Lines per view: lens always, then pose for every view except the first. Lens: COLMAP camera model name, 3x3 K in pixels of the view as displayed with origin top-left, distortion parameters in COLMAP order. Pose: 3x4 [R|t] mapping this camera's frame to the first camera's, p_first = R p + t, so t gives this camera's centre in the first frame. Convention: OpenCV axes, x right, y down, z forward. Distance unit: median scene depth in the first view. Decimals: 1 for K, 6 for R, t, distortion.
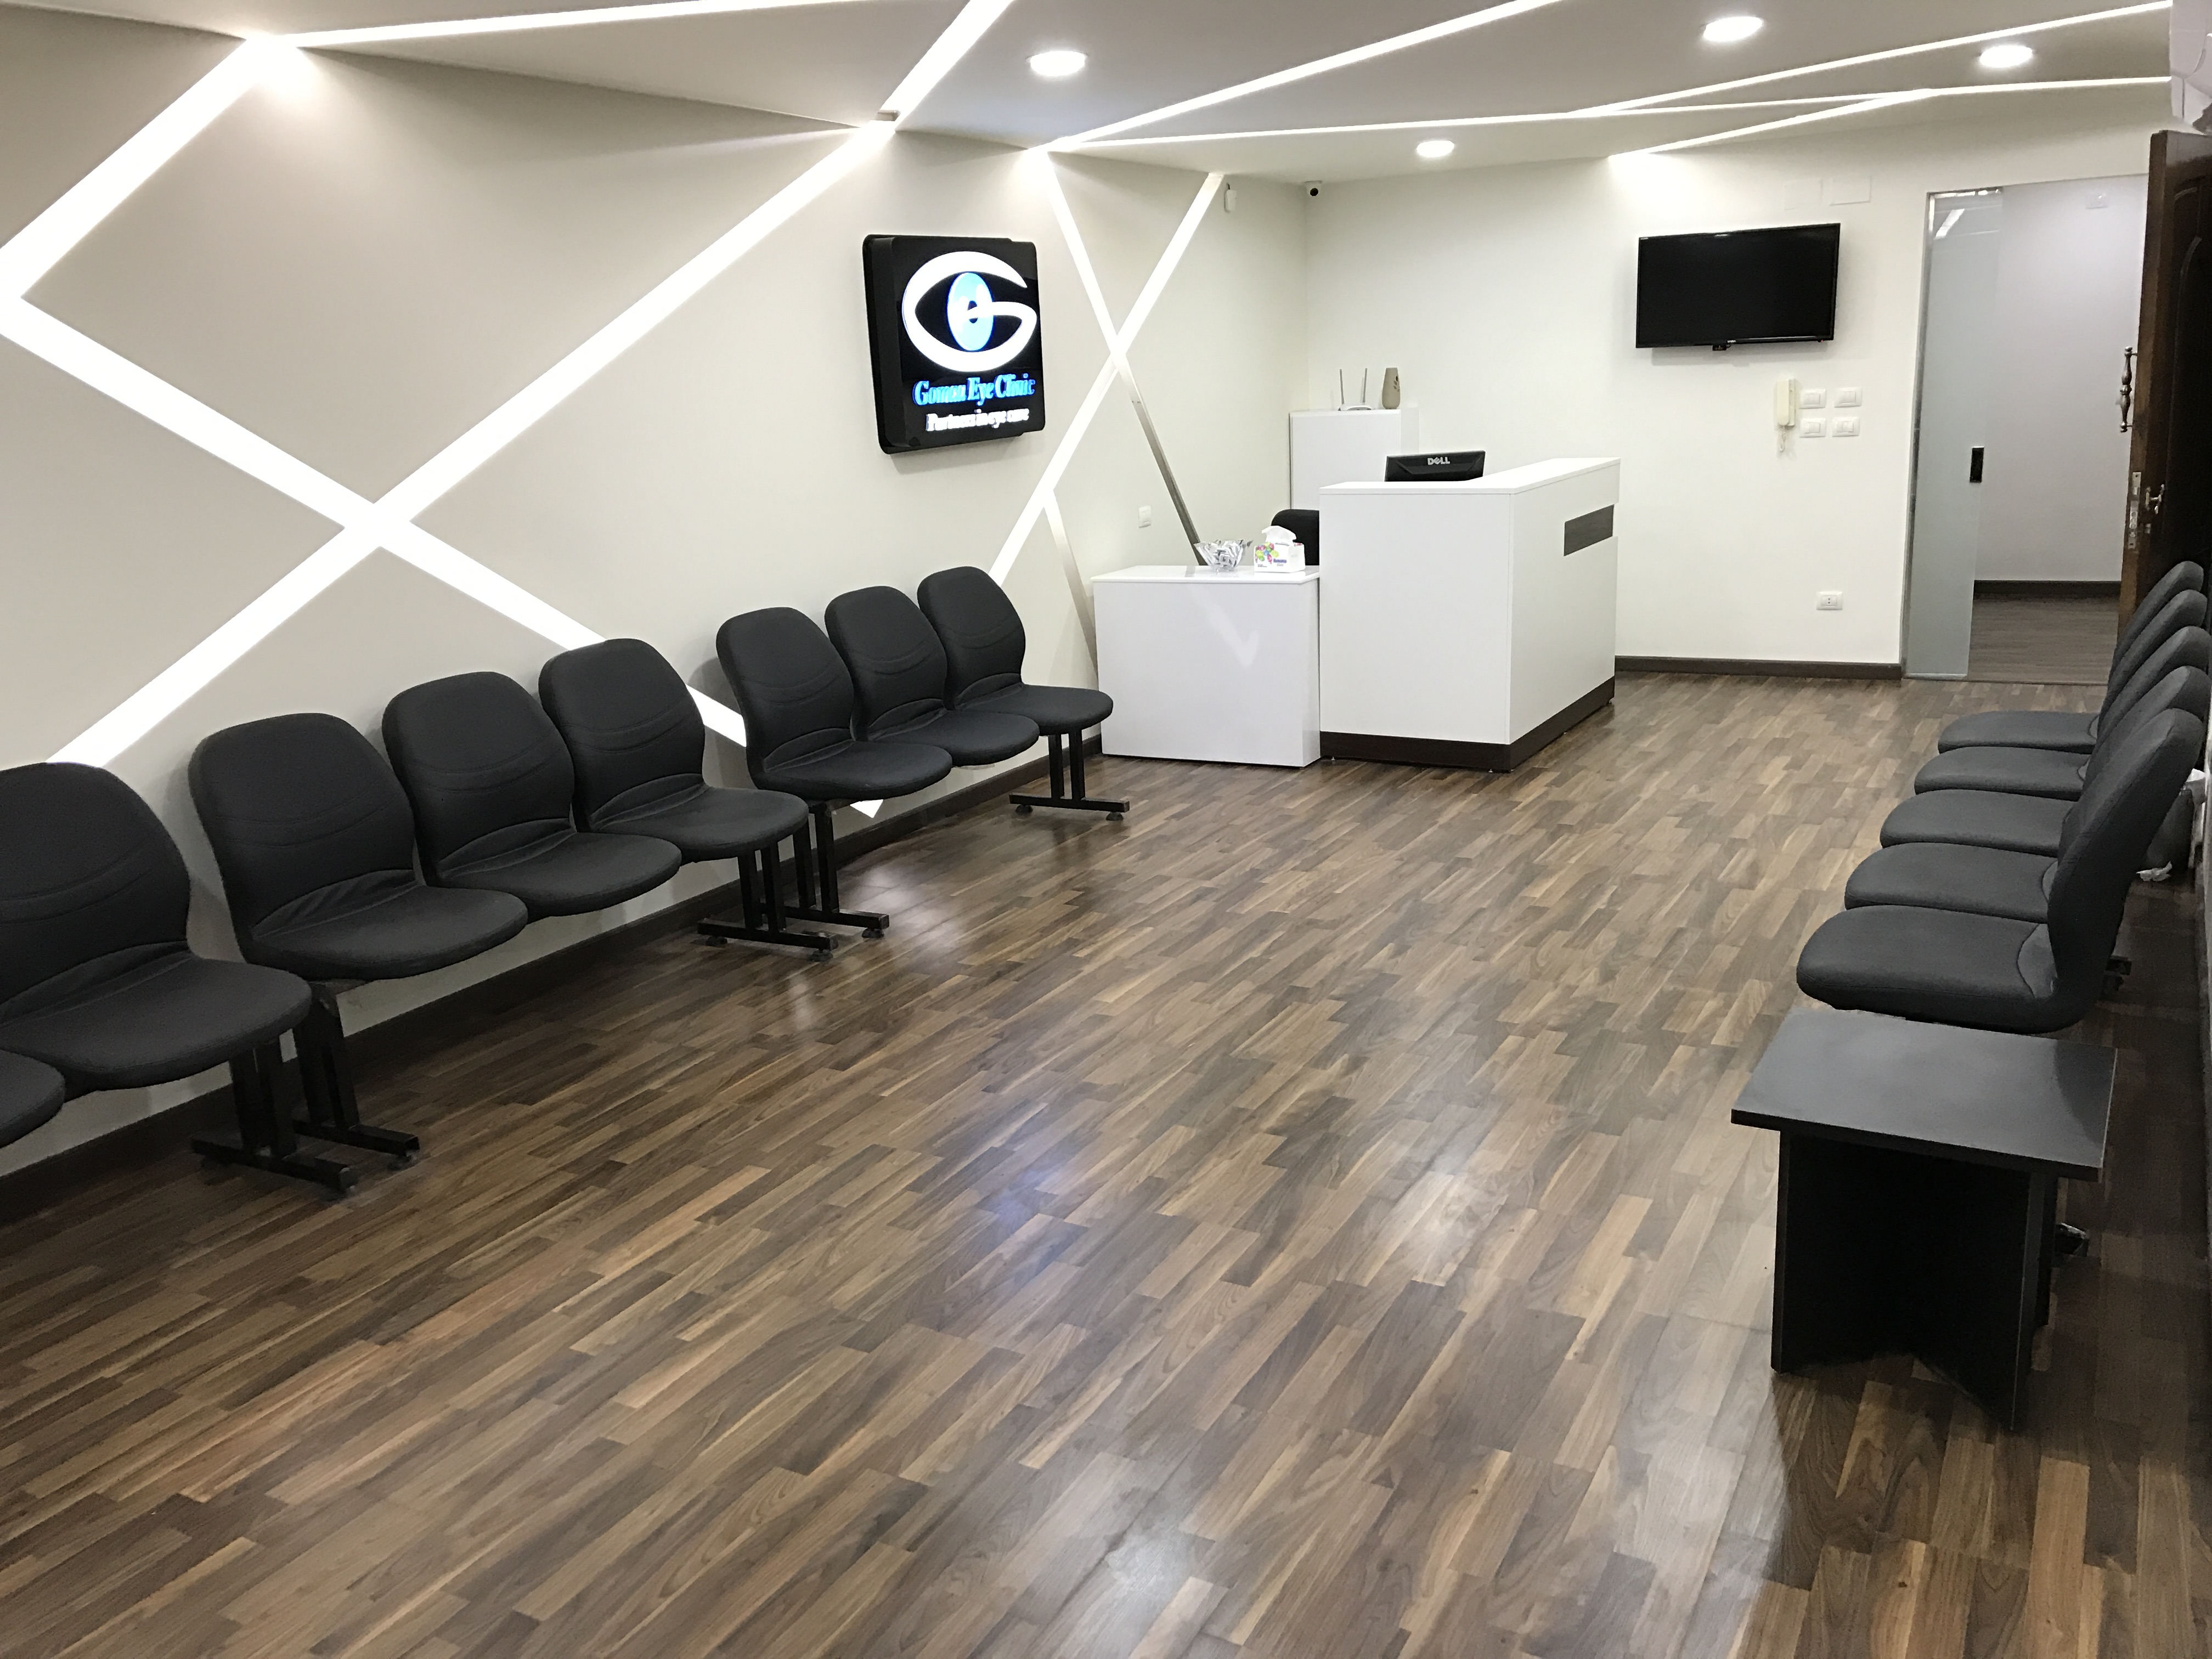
lens RADIAL K [[1746.4, 0, 1100.6], [0, 1746.4, 912.9], [0, 0, 1]] dist [0.006683, -0.193907]
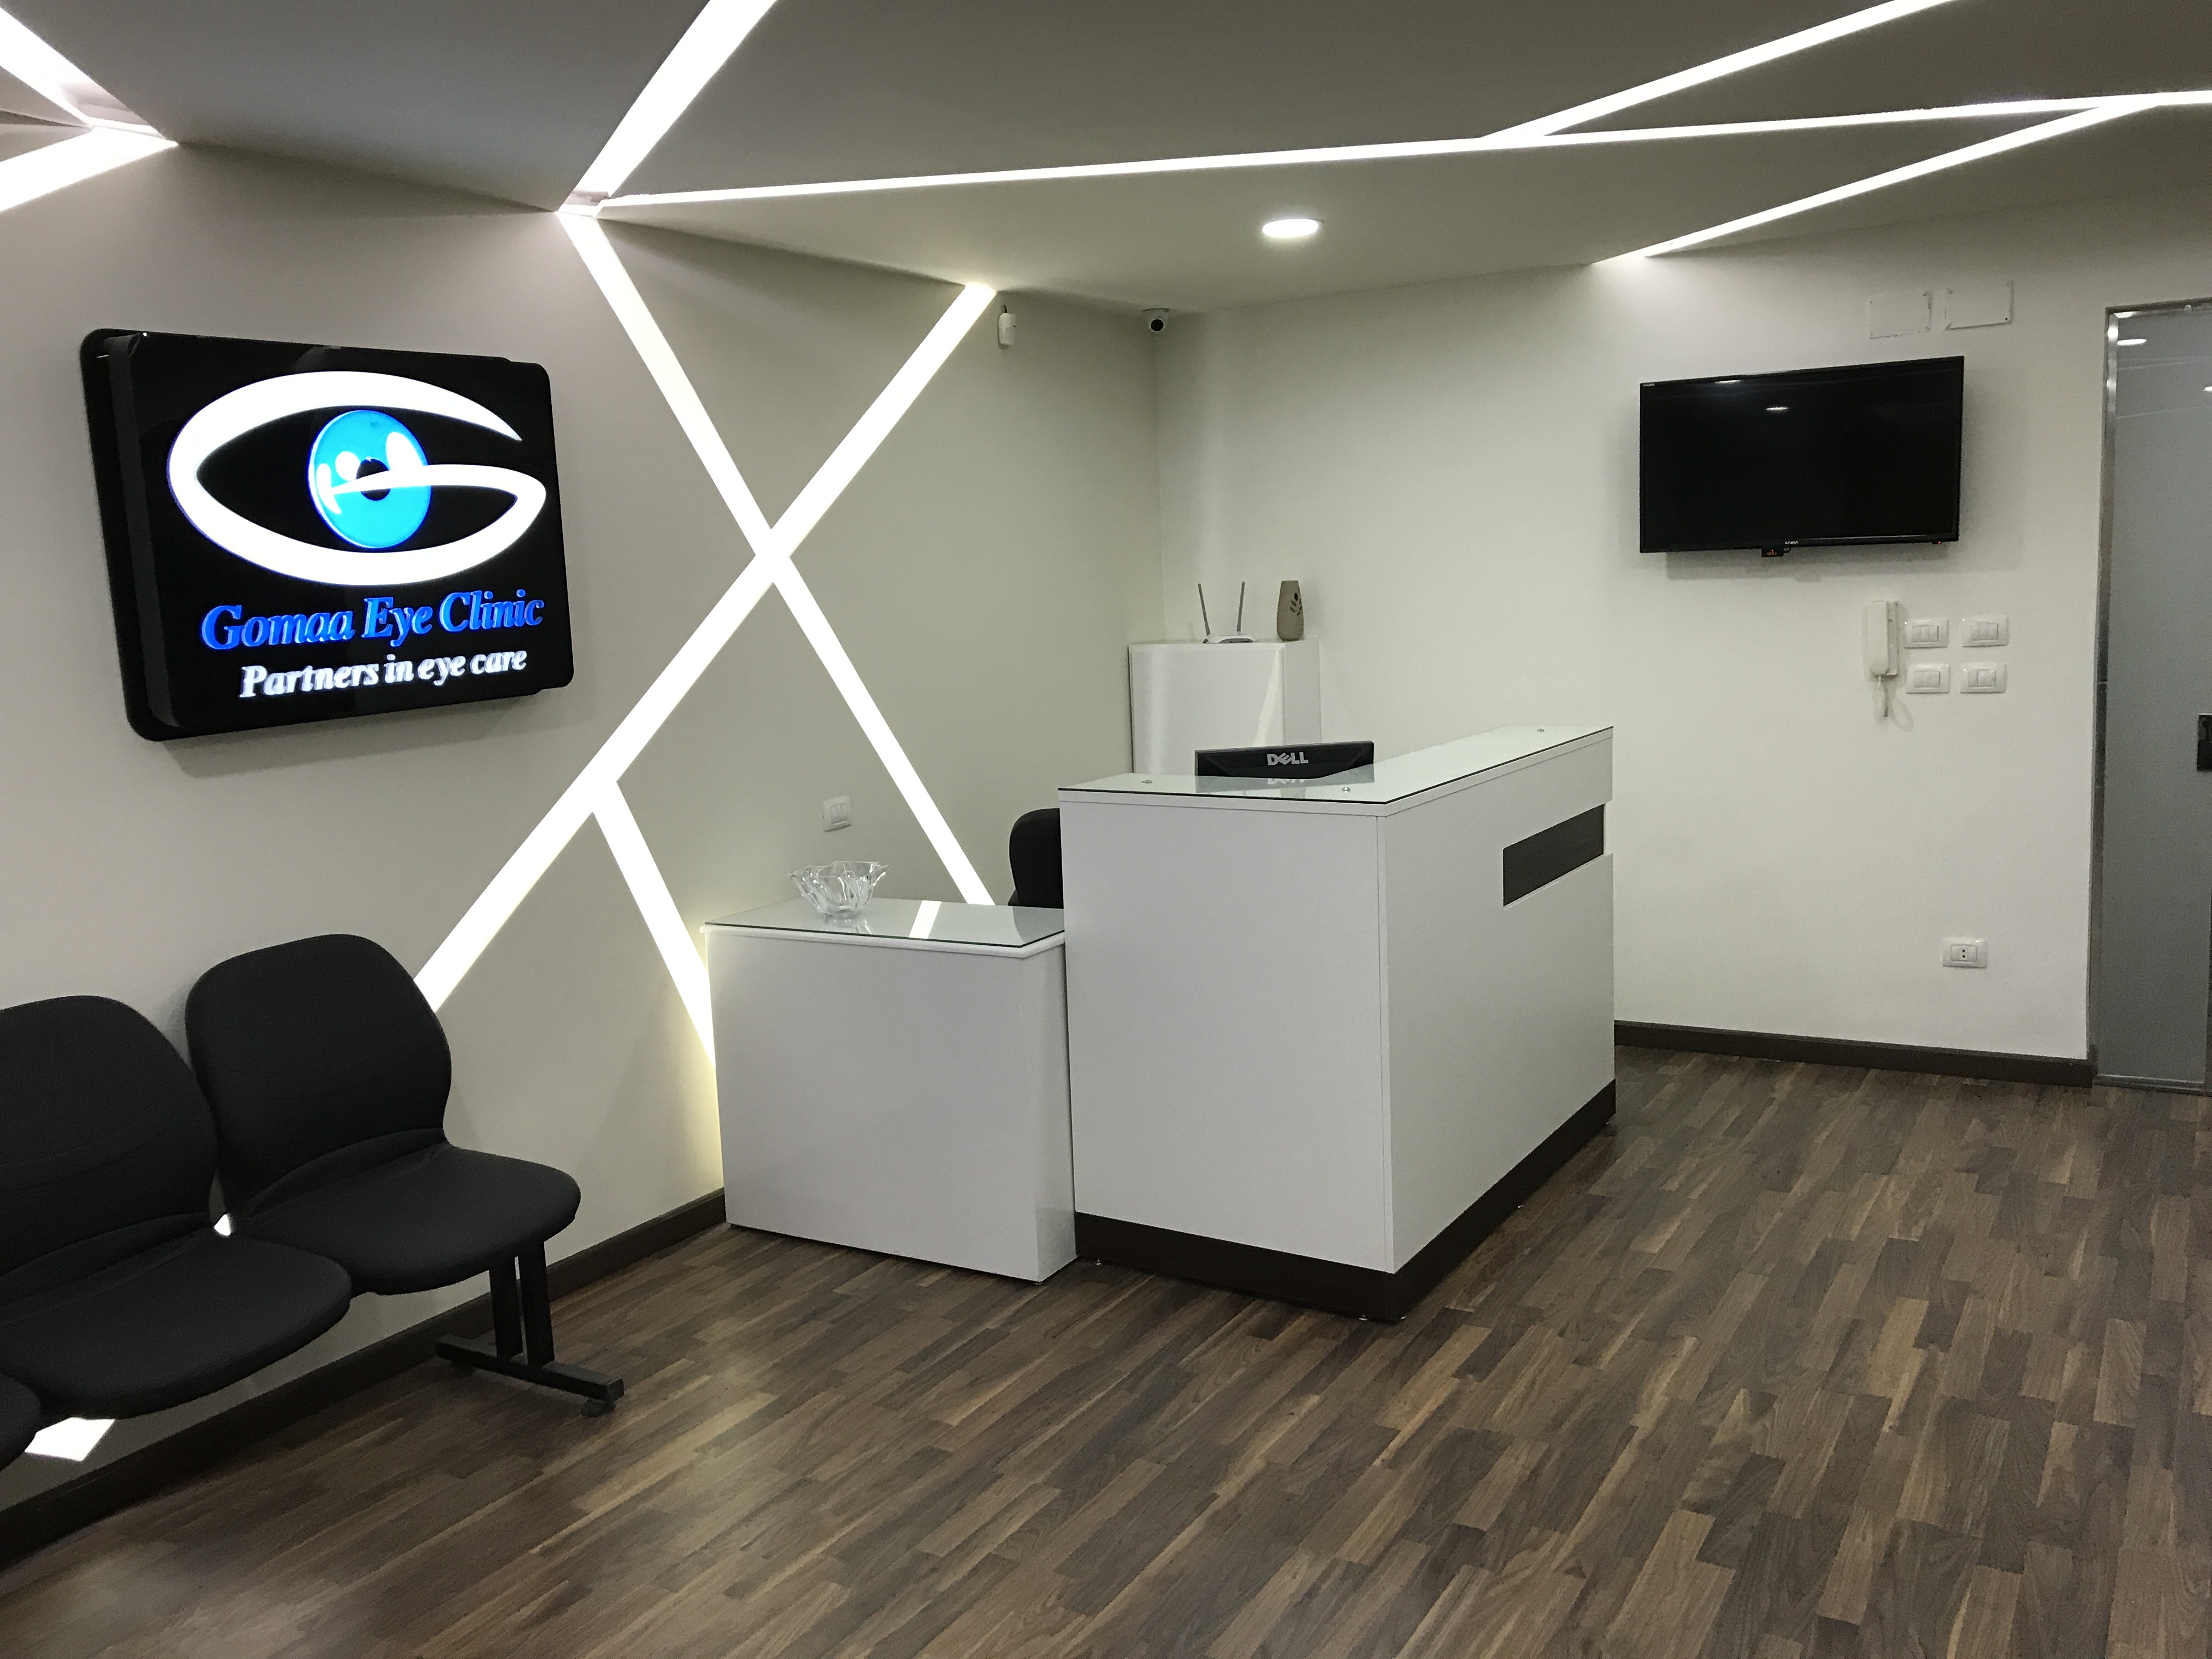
lens RADIAL K [[1814.8, 0, 1156.8], [0, 1814.8, 818.7], [0, 0, 1]] dist [-0.001377, 0.002274]
pose [[0.999867, 0.016326, 0.000550, 0.158818], [-0.016032, 0.987212, -0.158607, -0.145180], [-0.003133, 0.158577, 0.987342, 0.429453]]
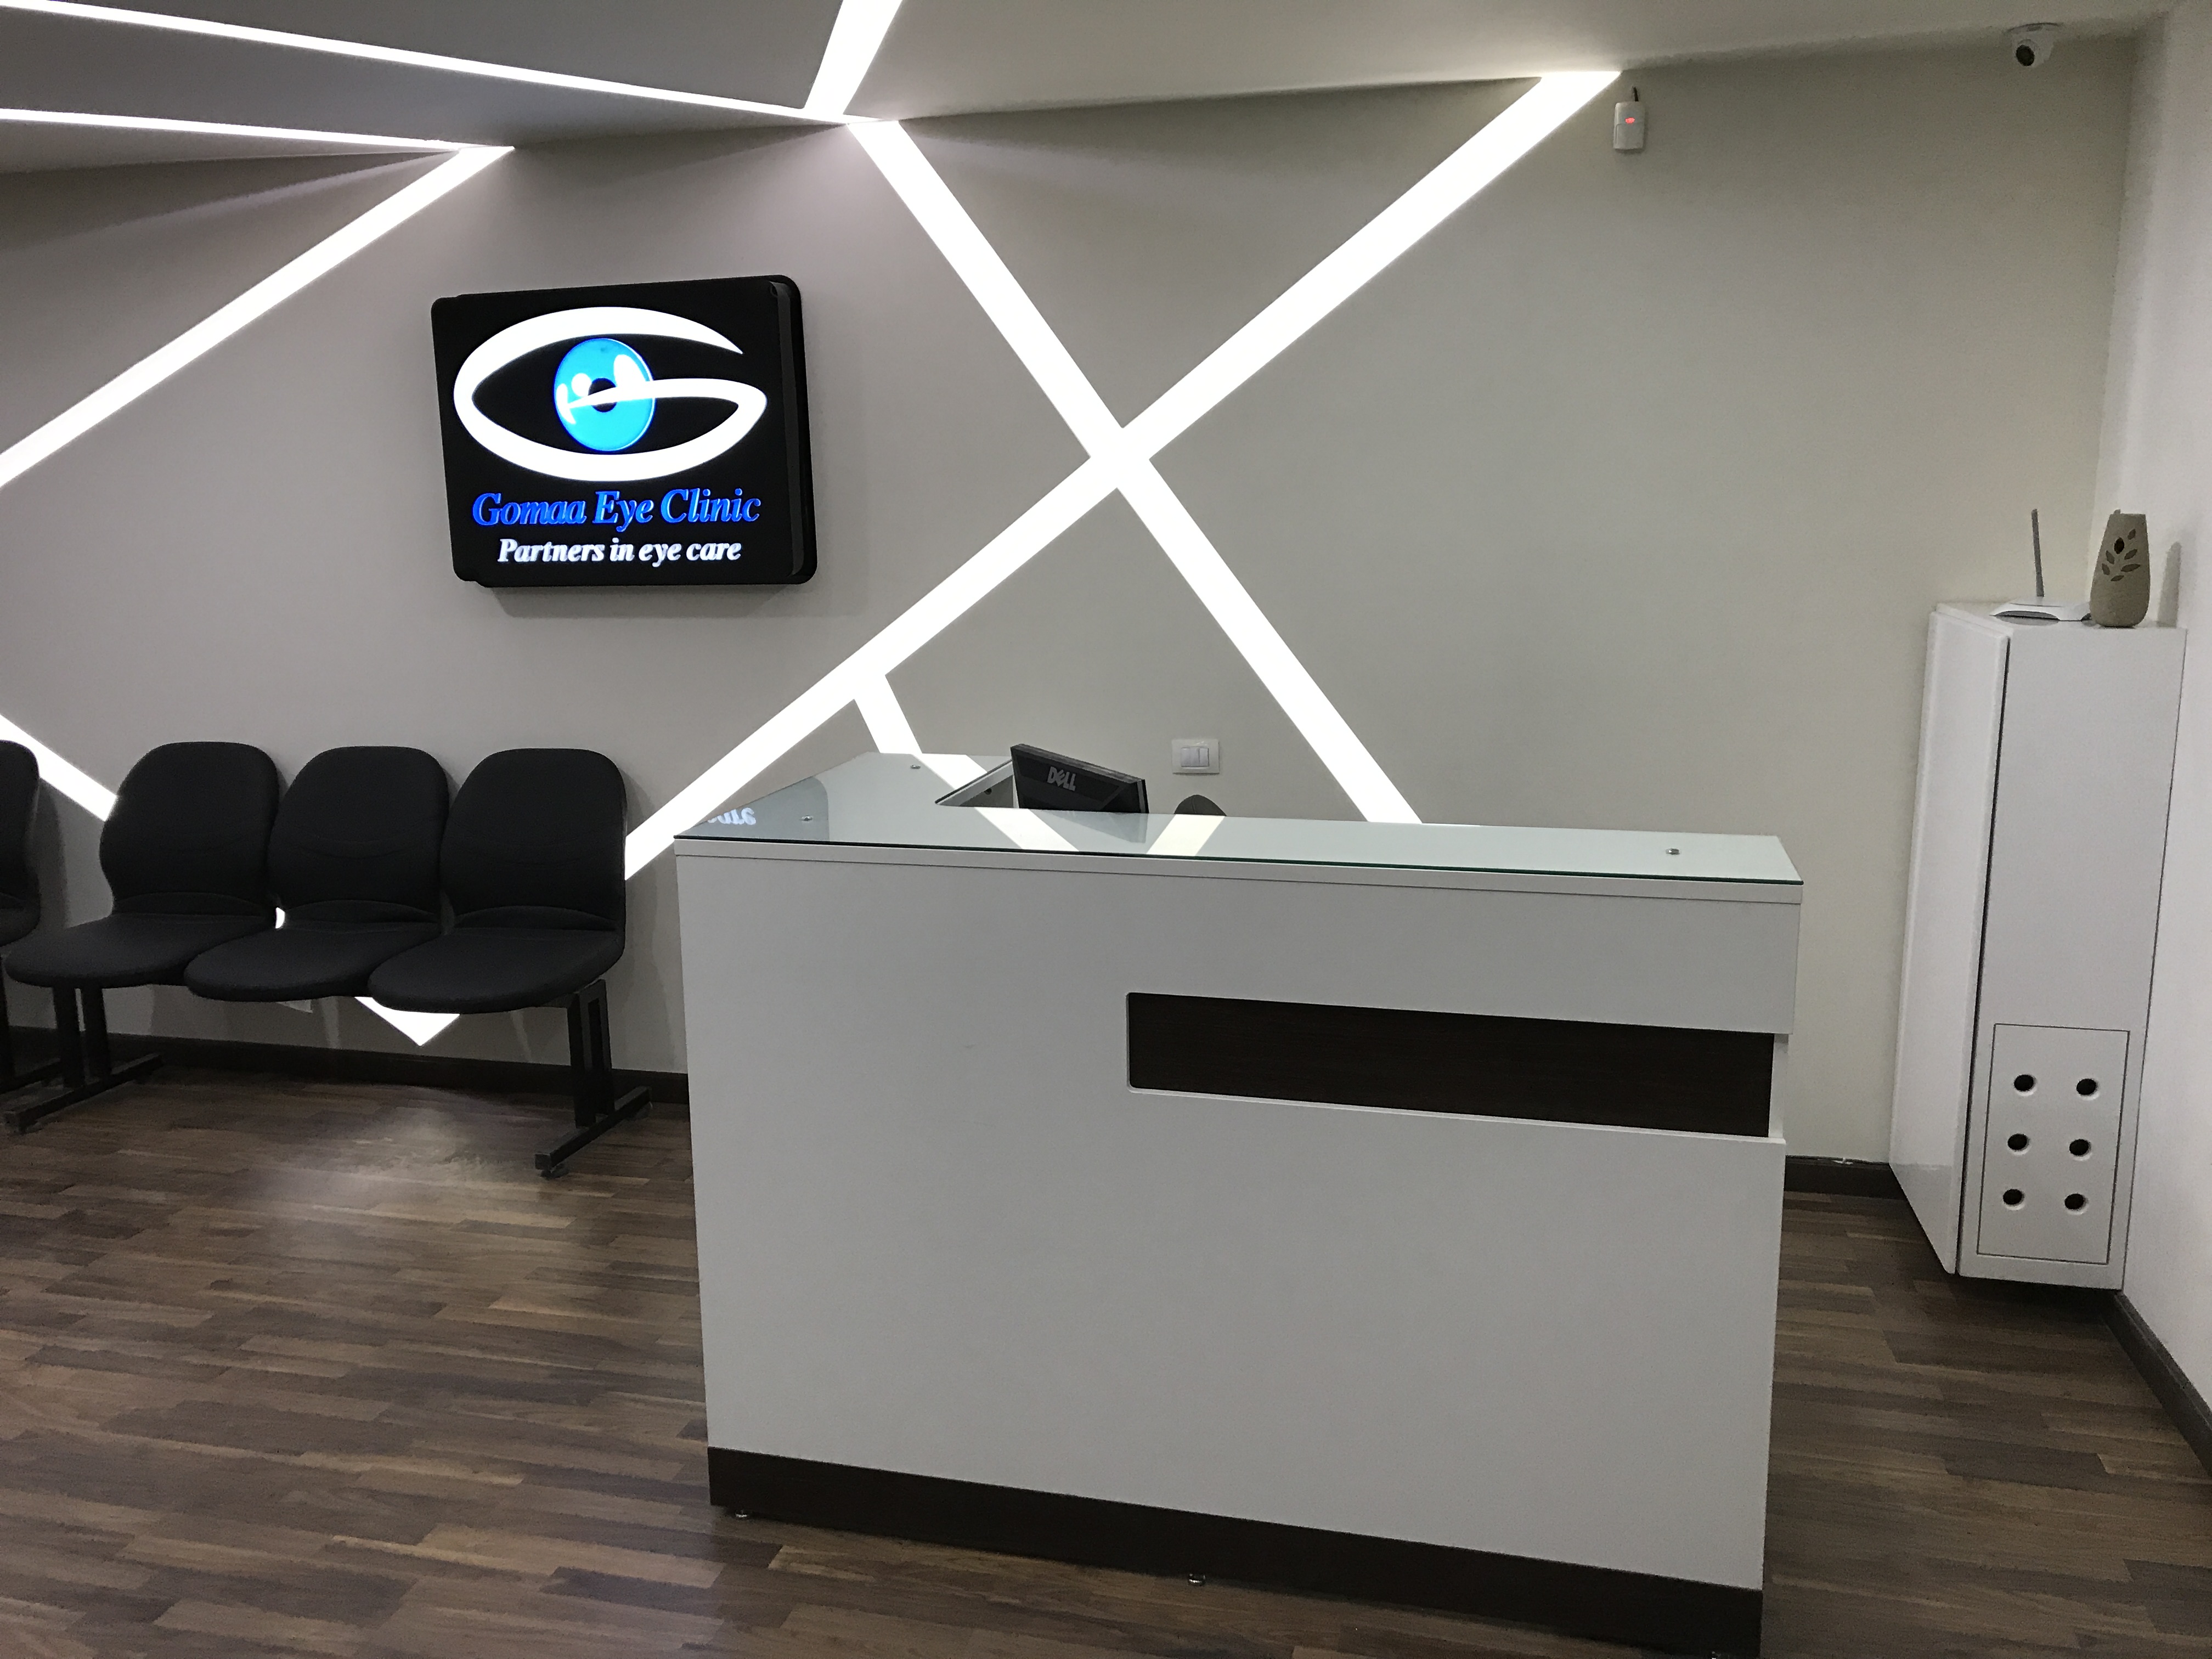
lens RADIAL K [[1852.3, 0, 1106.0], [0, 1852.3, 829.5], [0, 0, 1]] dist [0.010968, 0.003552]
pose [[0.274131, 0.242242, -0.930683, 0.634502], [-0.285950, 0.944517, 0.161617, -0.333026], [0.918196, 0.221825, 0.328190, 0.913316]]
